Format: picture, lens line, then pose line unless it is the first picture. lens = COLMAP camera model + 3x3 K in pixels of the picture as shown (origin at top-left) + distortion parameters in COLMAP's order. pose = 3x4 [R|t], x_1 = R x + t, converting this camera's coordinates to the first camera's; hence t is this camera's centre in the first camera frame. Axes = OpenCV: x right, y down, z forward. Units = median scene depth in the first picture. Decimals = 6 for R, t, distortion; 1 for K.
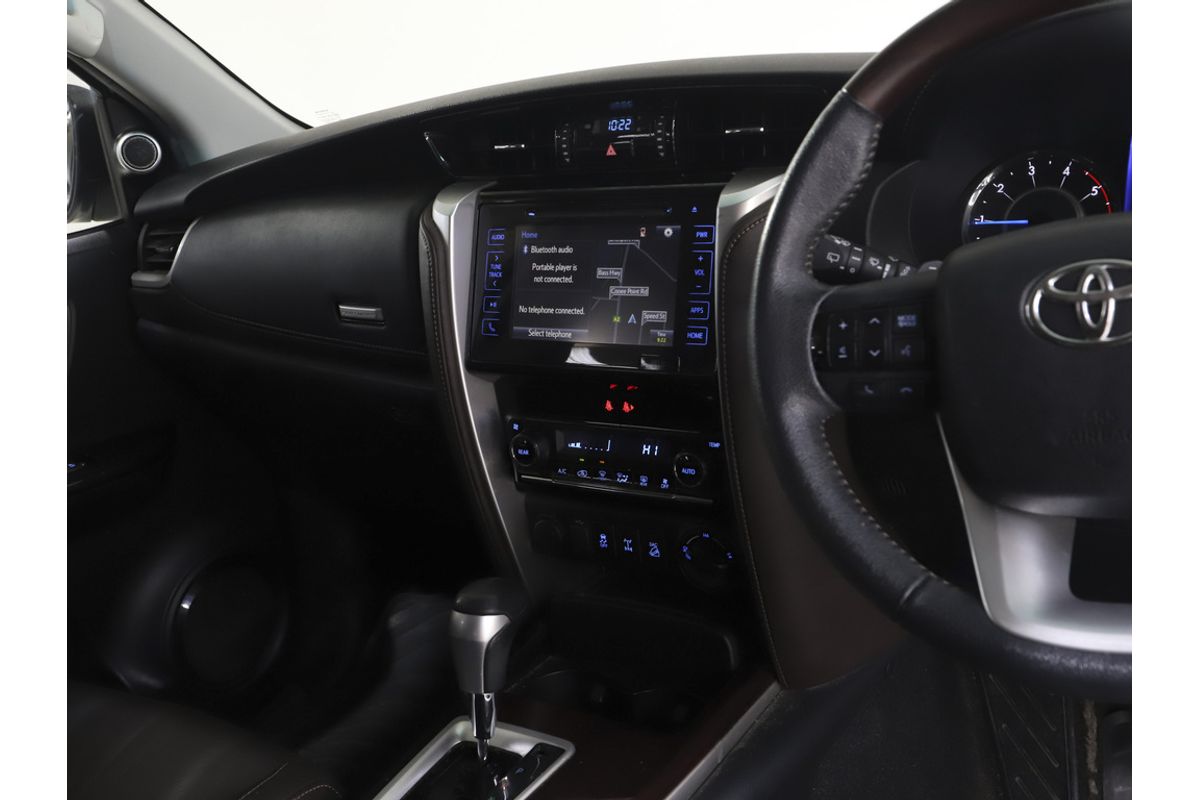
lens RADIAL K [[1186.9, 0, 596.6], [0, 1186.9, 402.3], [0, 0, 1]] dist [-0.000645, 0.000000]
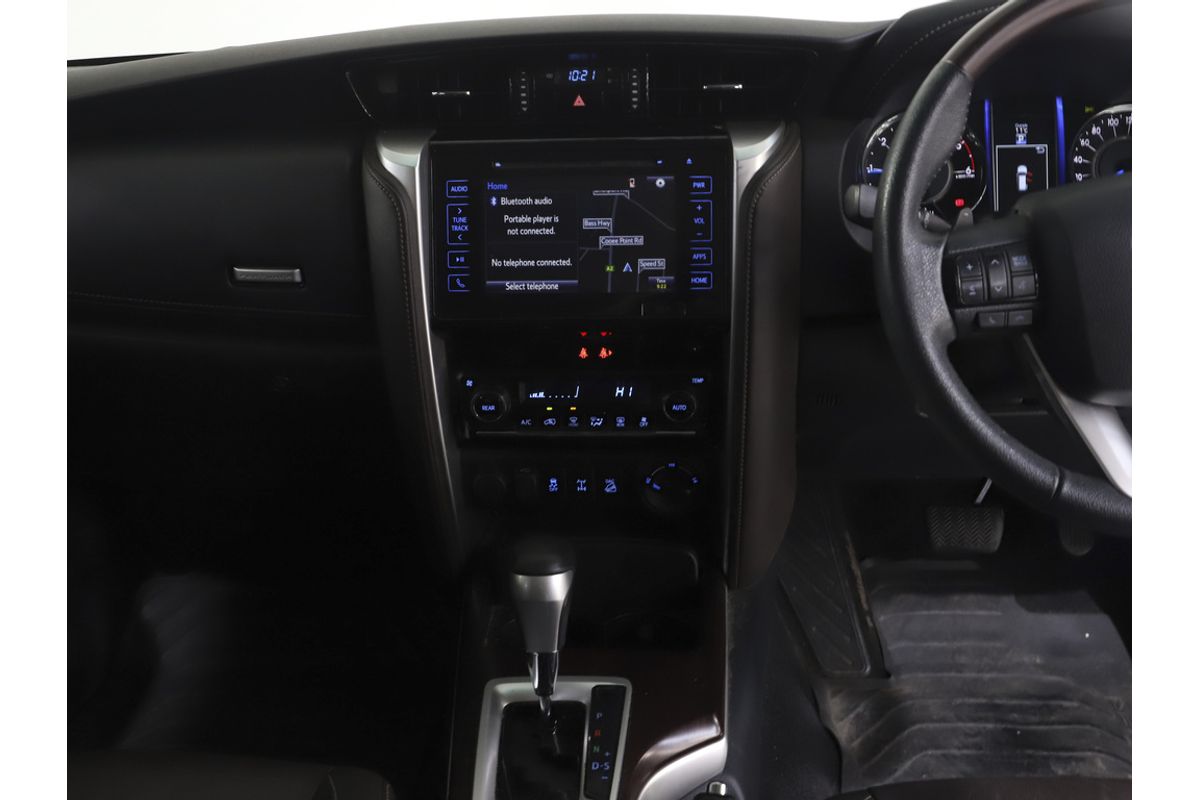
lens RADIAL K [[1130.7, 0, 599.2], [0, 1130.7, 395.9], [0, 0, 1]] dist [-0.018877, 0.000000]
pose [[0.856393, -0.109564, 0.504565, -0.482178], [0.076922, 0.993394, 0.085152, -0.043239], [-0.510562, -0.034111, 0.859164, 0.155822]]
